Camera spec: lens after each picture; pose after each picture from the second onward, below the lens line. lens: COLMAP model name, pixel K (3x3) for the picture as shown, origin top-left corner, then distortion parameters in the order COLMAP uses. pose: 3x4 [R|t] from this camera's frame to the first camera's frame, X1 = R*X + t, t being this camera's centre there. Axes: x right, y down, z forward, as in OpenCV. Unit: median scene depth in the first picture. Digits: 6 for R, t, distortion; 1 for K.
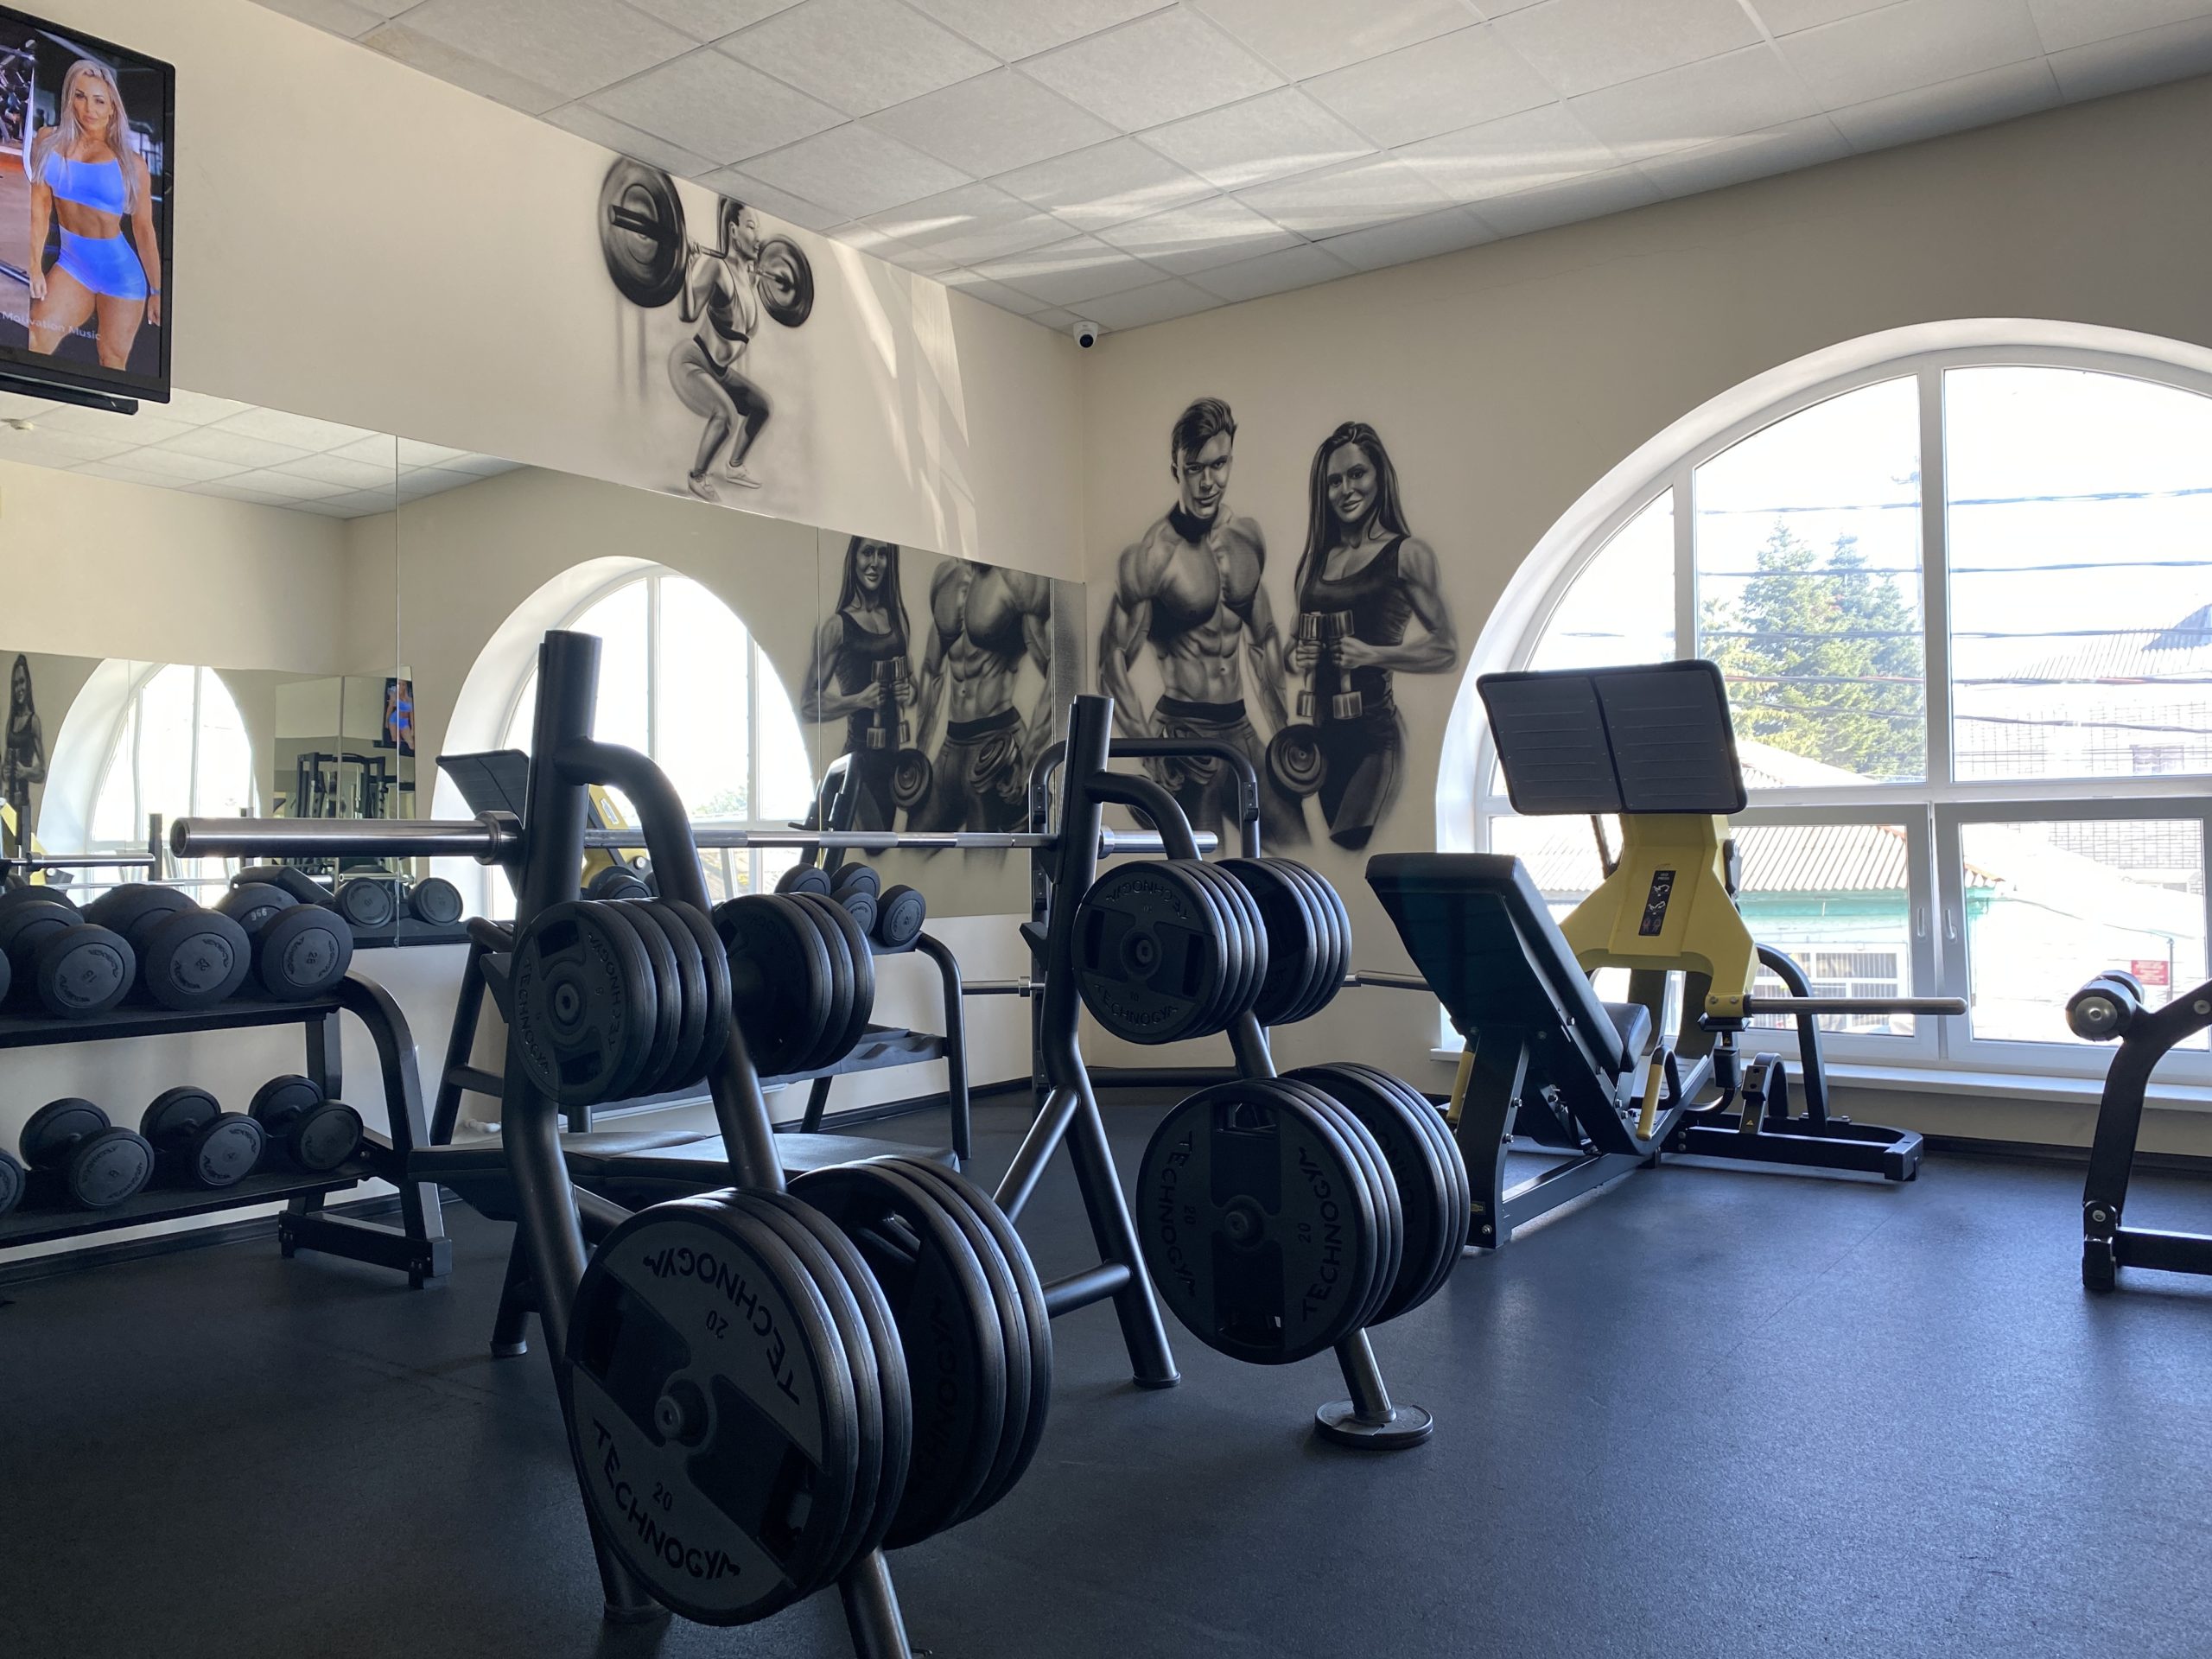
lens RADIAL K [[1689.6, 0, 1087.5], [0, 1689.6, 839.2], [0, 0, 1]] dist [0.035329, -0.049293]
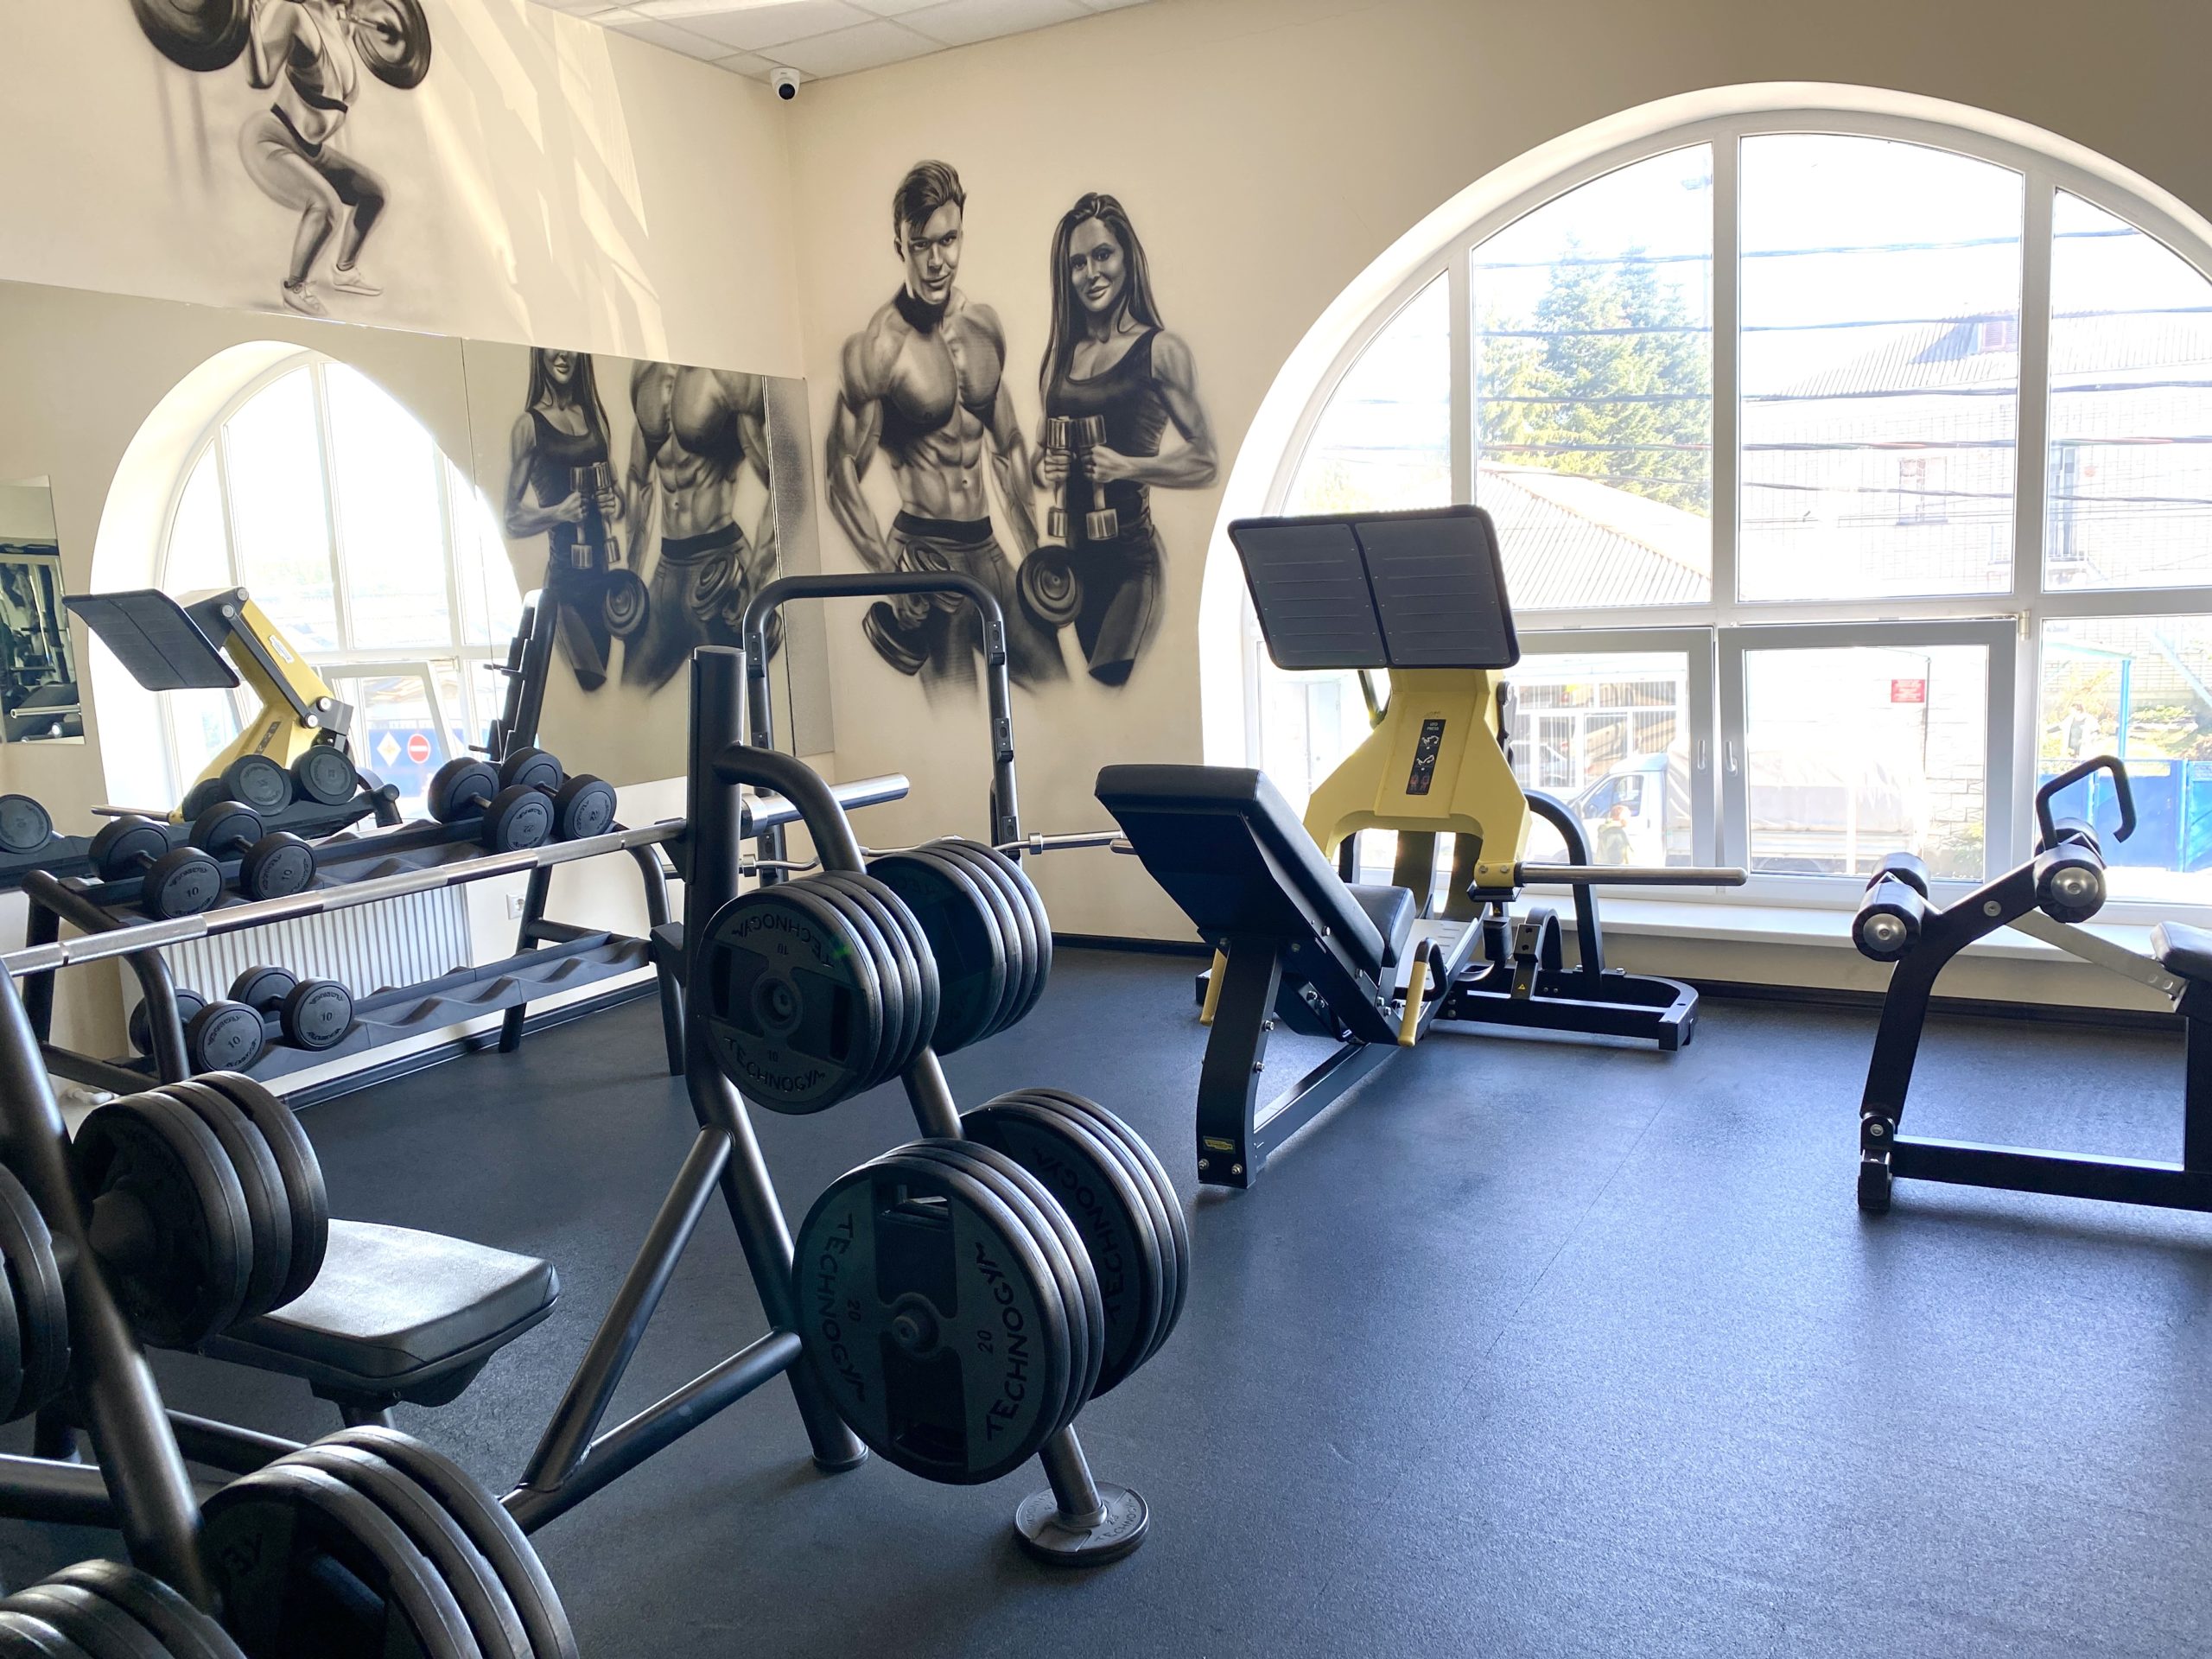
lens RADIAL K [[1689.6, 0, 1093.0], [0, 1689.6, 836.5], [0, 0, 1]] dist [0.035329, -0.049293]
pose [[0.992917, -0.051882, 0.106879, 0.045269], [0.034104, 0.986217, 0.161906, -0.062009], [-0.113806, -0.157114, 0.981001, 0.092463]]
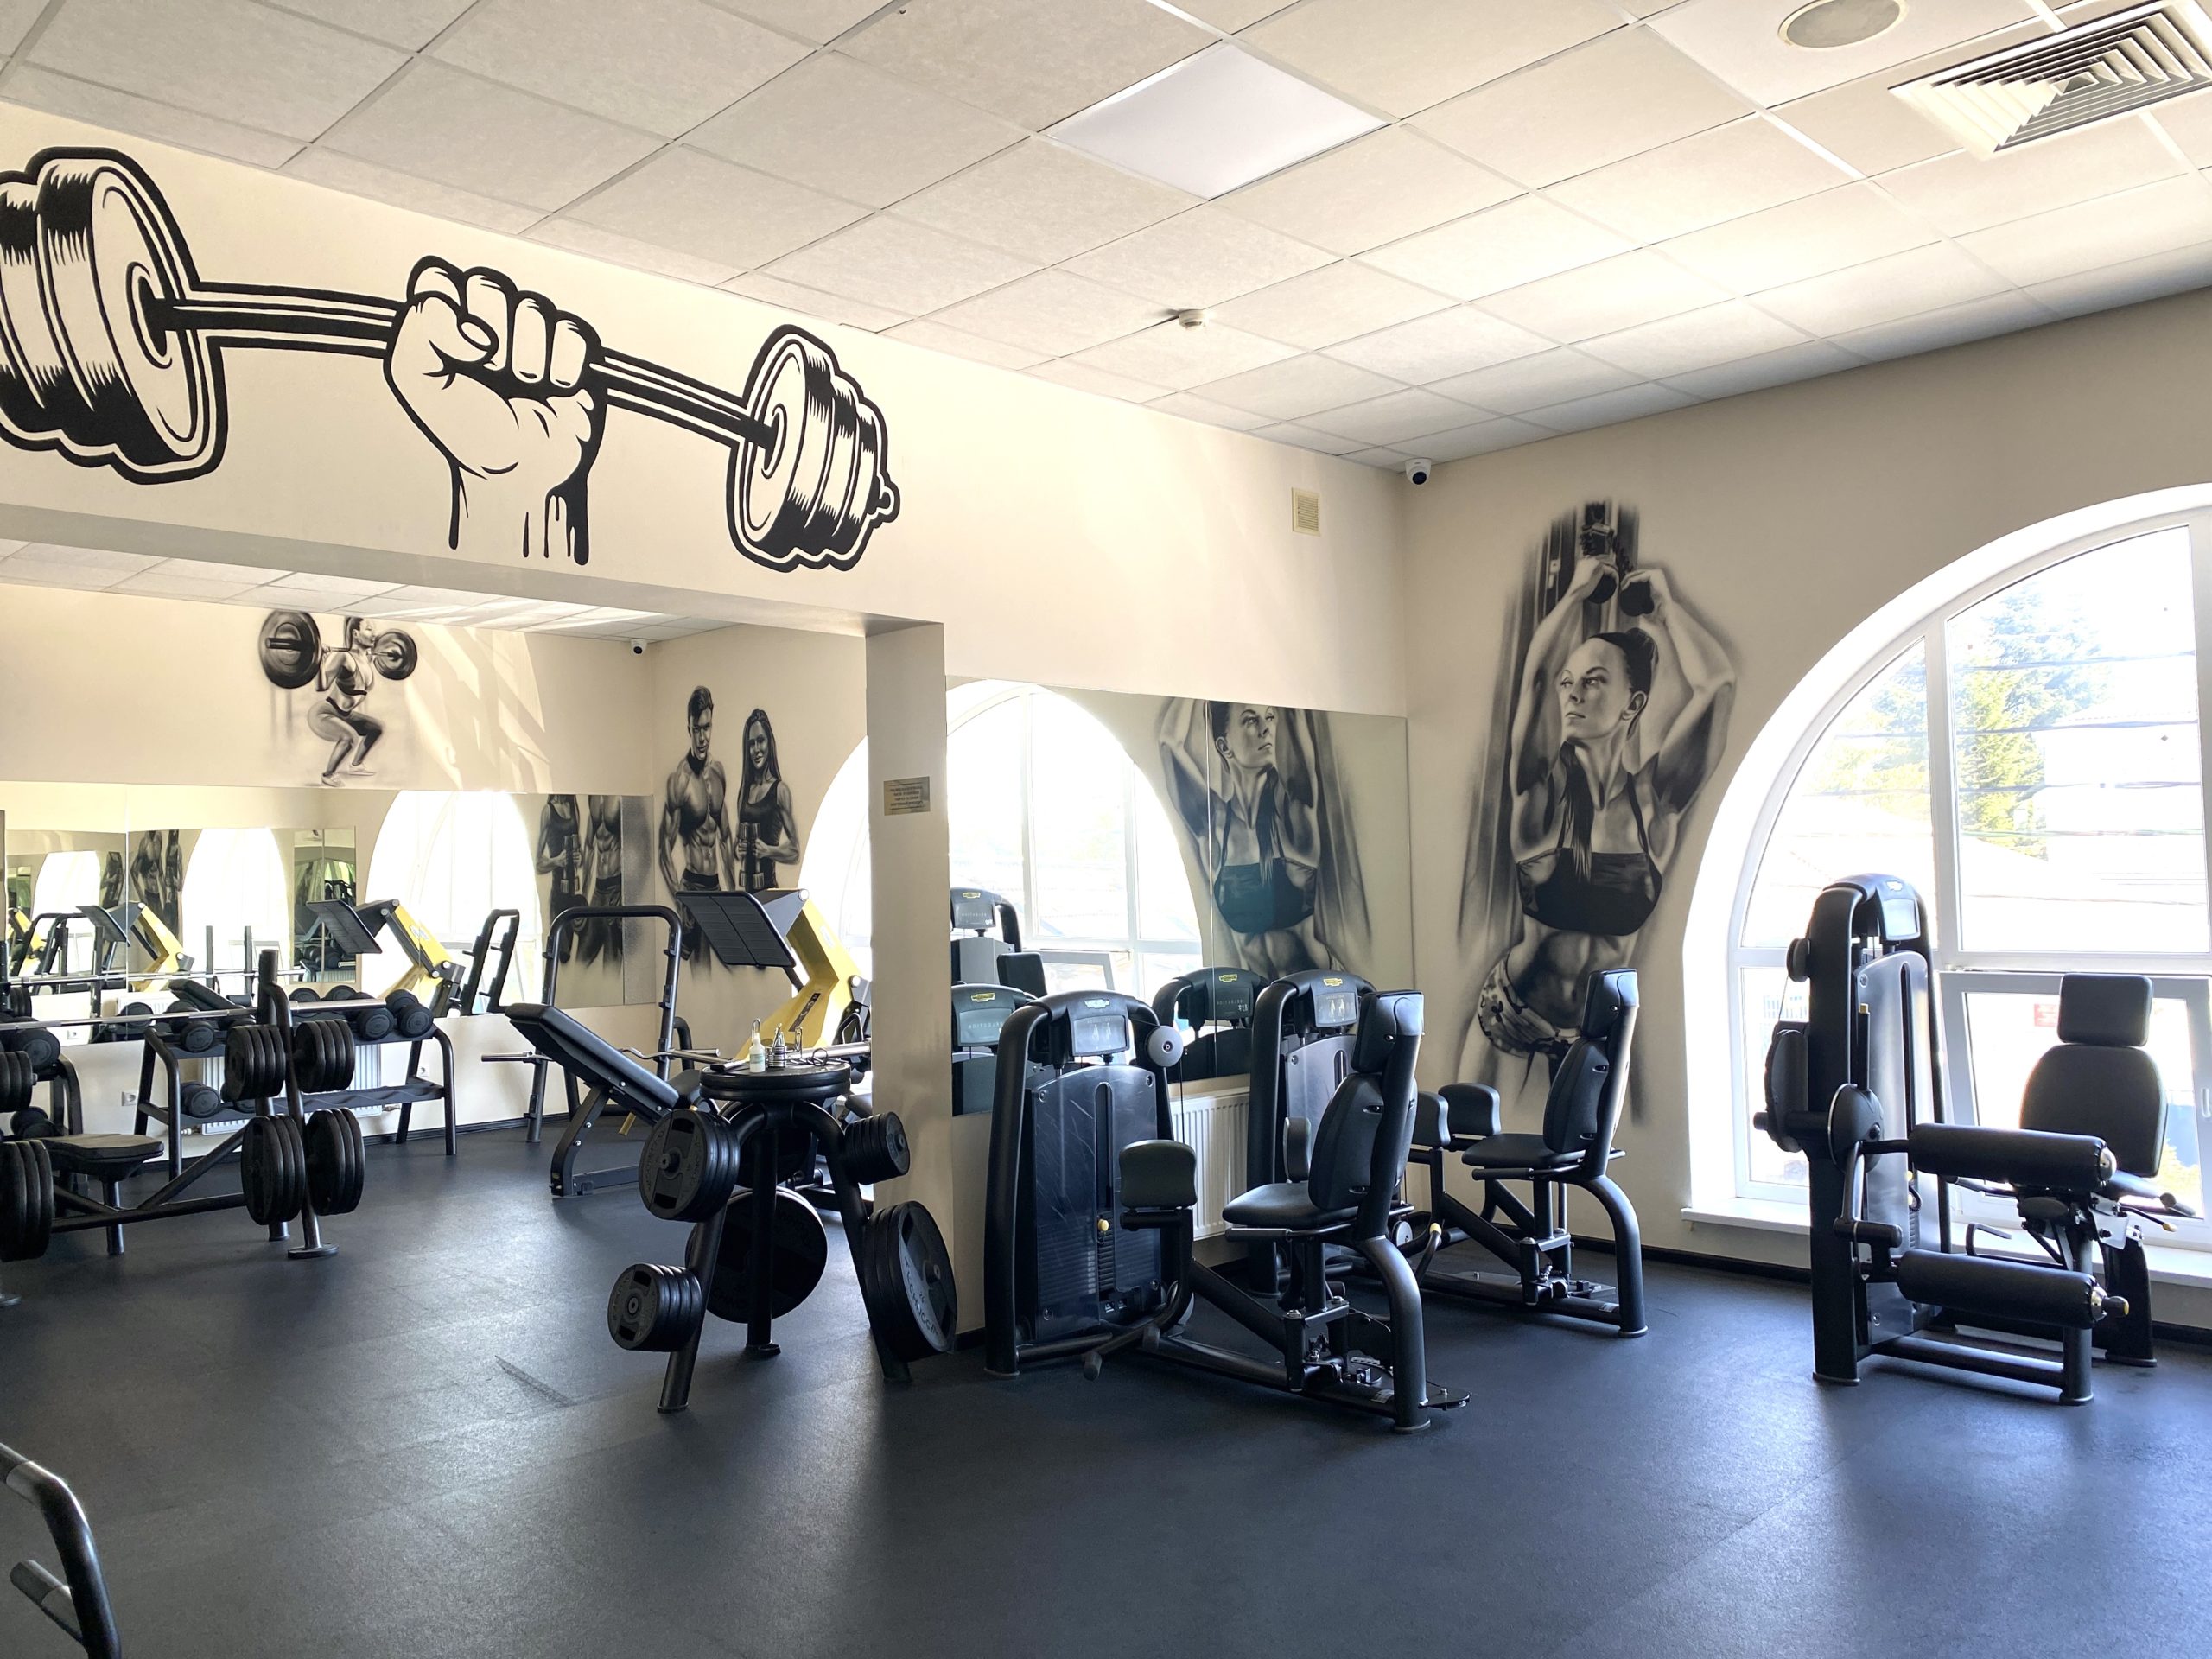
lens RADIAL K [[1689.6, 0, 1112.4], [0, 1689.6, 825.2], [0, 0, 1]] dist [0.035329, -0.049293]
pose [[0.988620, -0.015320, -0.149652, 0.755170], [0.012828, 0.999763, -0.017602, -0.101882], [0.149886, 0.015482, 0.988582, -0.581623]]
